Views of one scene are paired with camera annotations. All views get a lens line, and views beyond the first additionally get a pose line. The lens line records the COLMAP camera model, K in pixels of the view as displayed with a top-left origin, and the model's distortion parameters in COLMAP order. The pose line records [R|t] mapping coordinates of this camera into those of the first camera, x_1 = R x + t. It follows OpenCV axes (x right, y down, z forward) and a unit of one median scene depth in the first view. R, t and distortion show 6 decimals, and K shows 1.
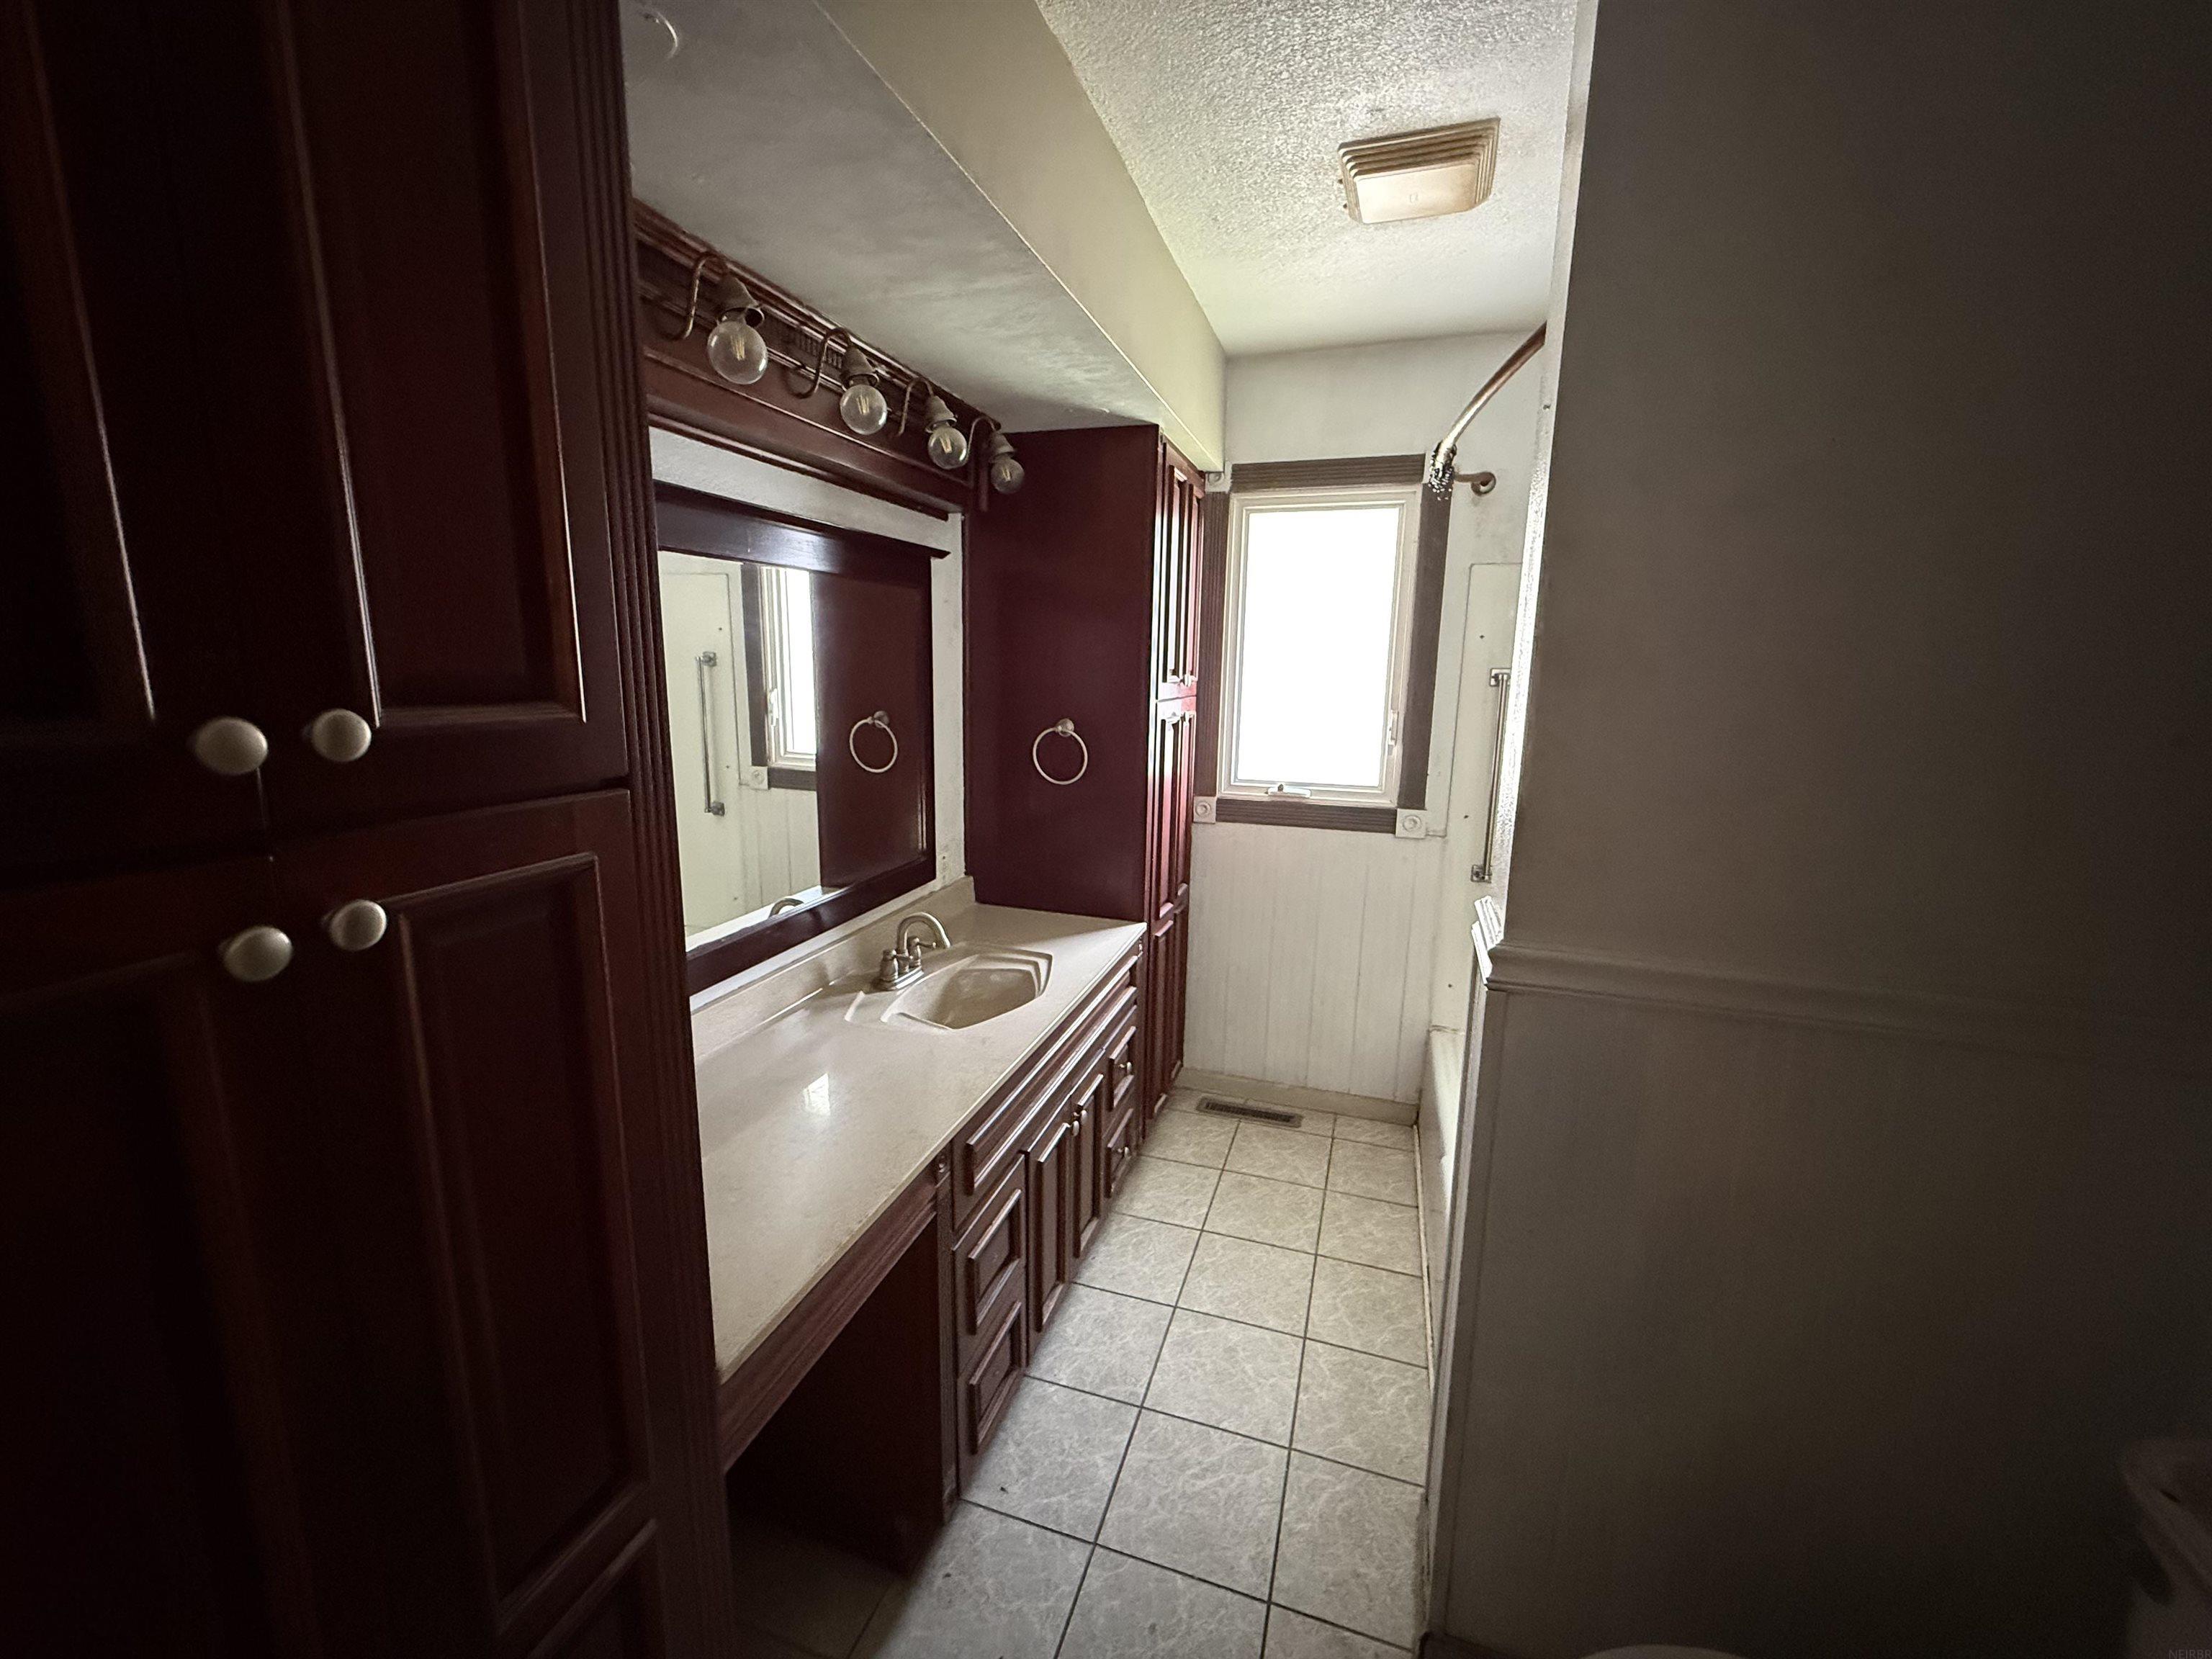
lens RADIAL K [[881.0, 0, 1099.6], [0, 881.0, 824.9], [0, 0, 1]] dist [-0.001083, 0.000370]
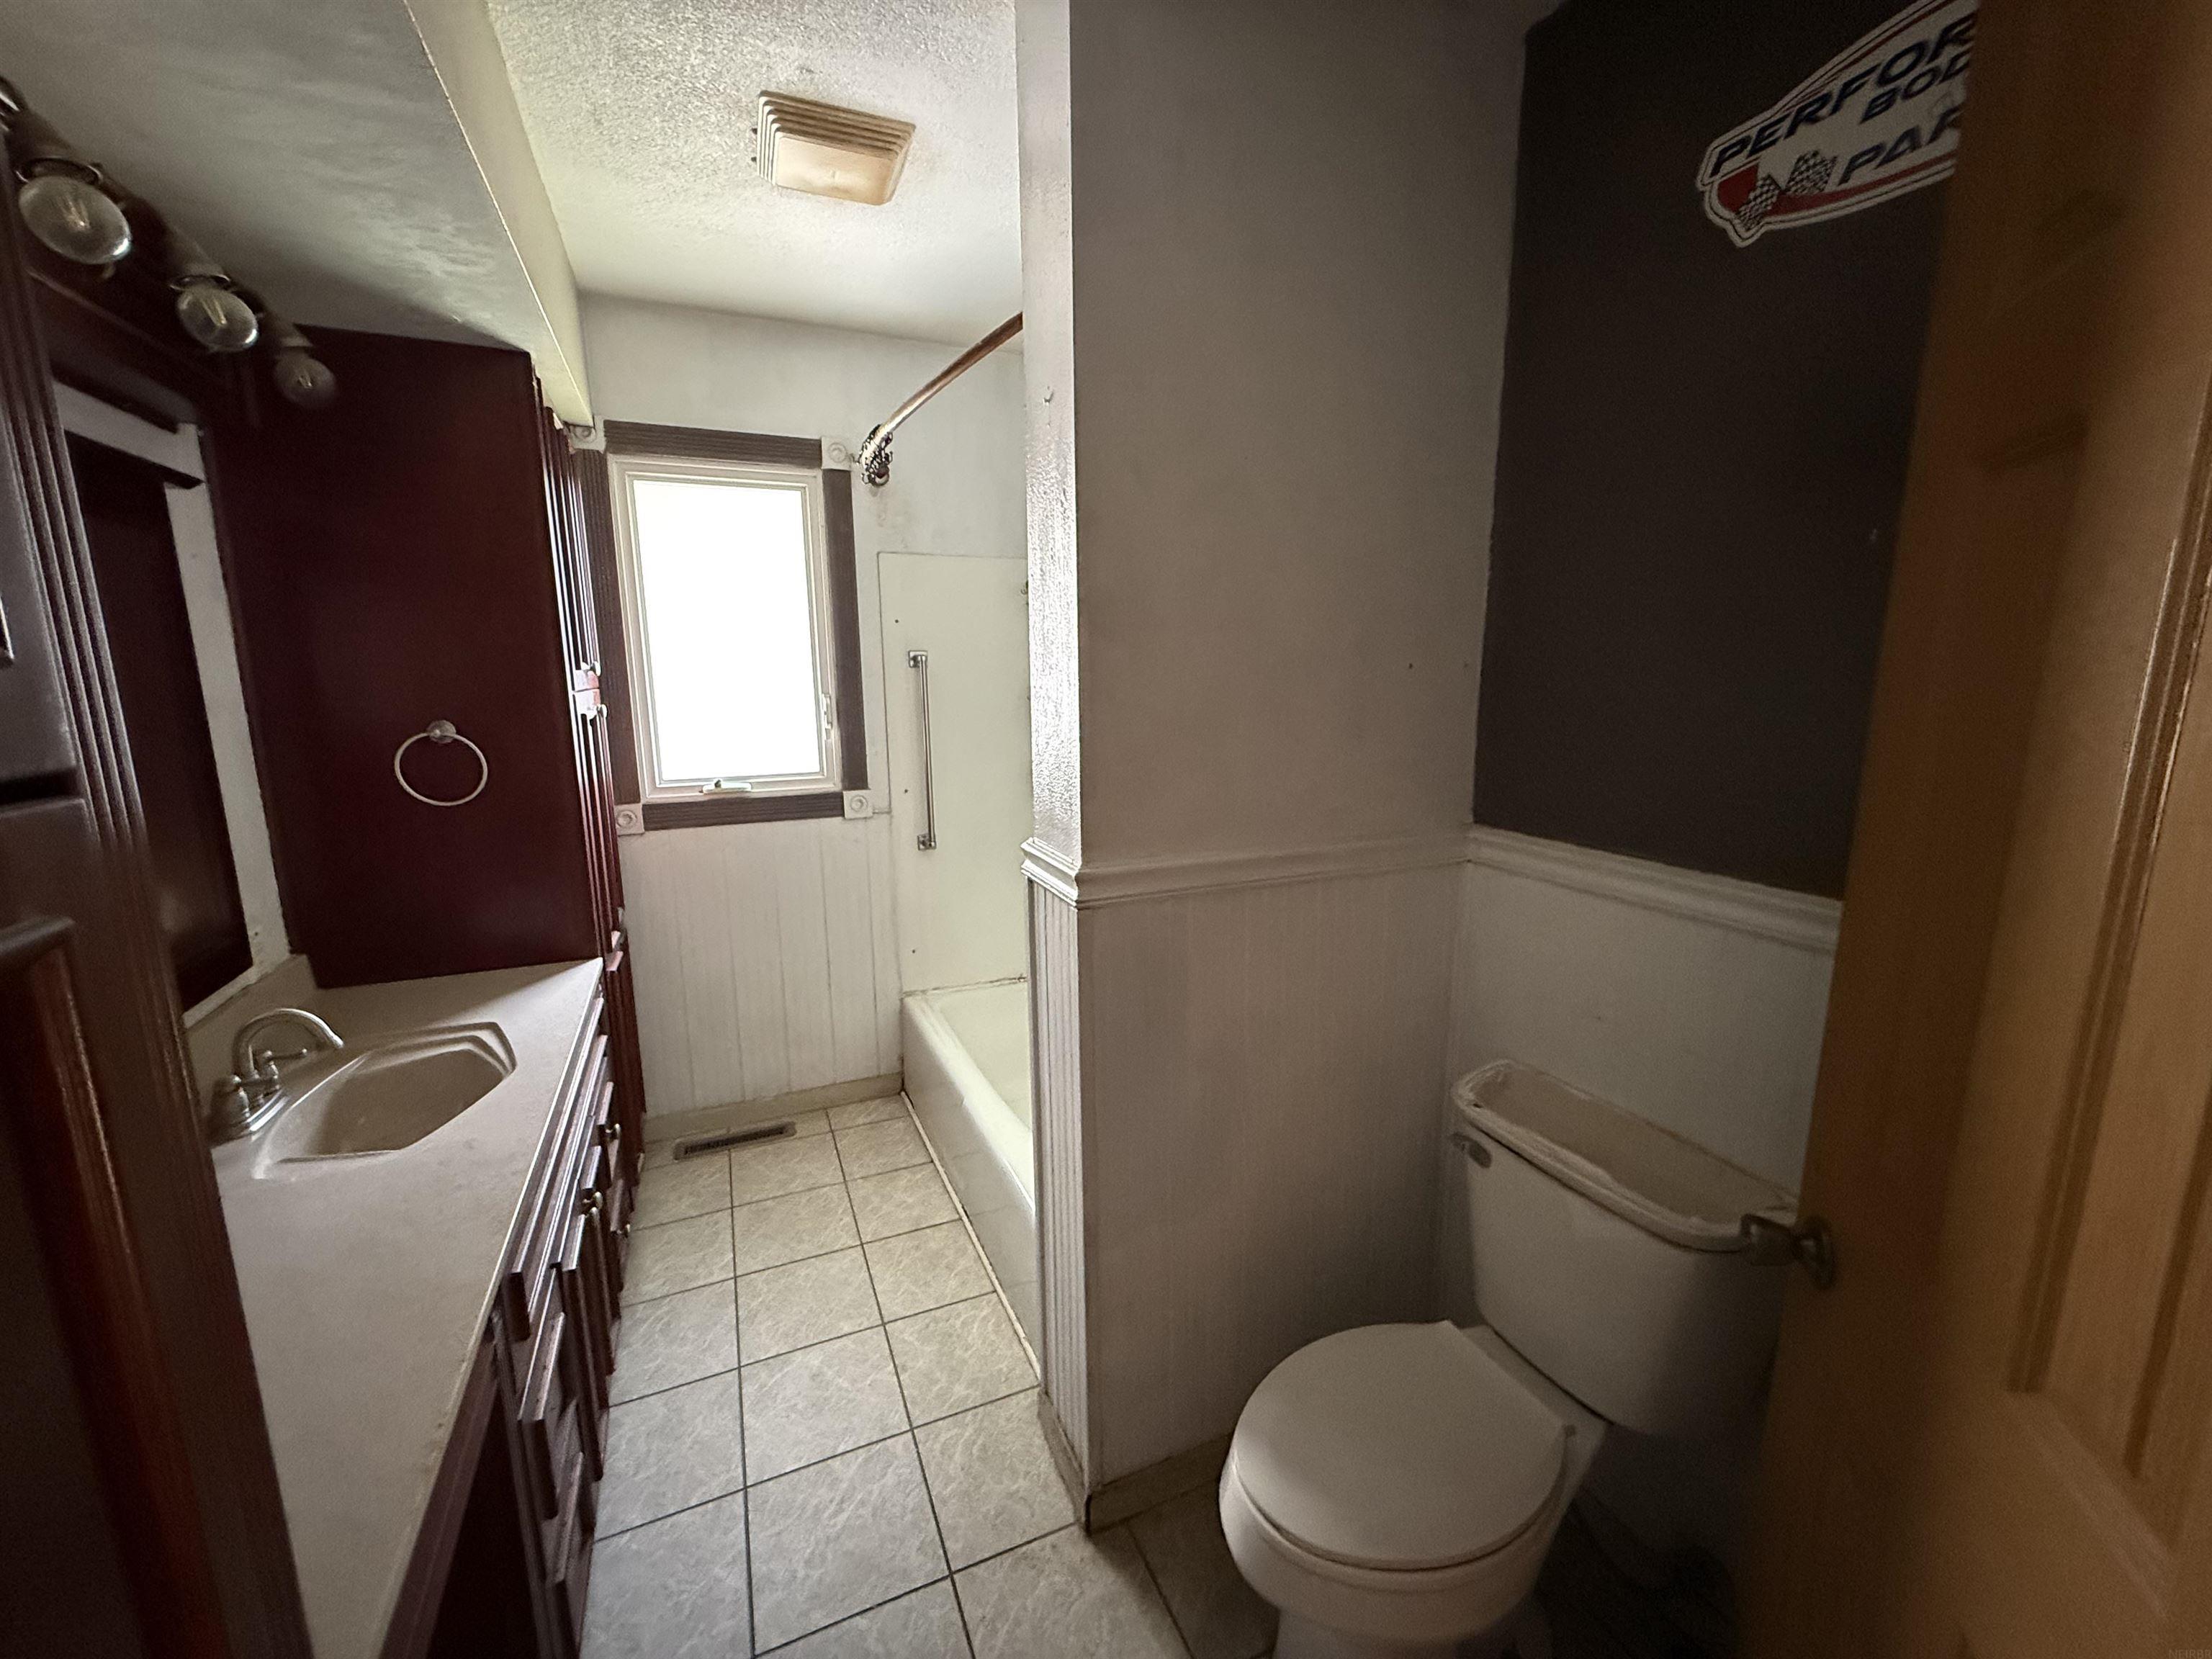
lens RADIAL K [[881.0, 0, 1099.5], [0, 881.0, 825.2], [0, 0, 1]] dist [-0.001083, 0.000370]
pose [[0.742600, -0.140175, 0.654901, -0.143810], [0.141367, 0.988627, 0.051309, 0.012945], [-0.654645, 0.054479, 0.753971, 0.062819]]
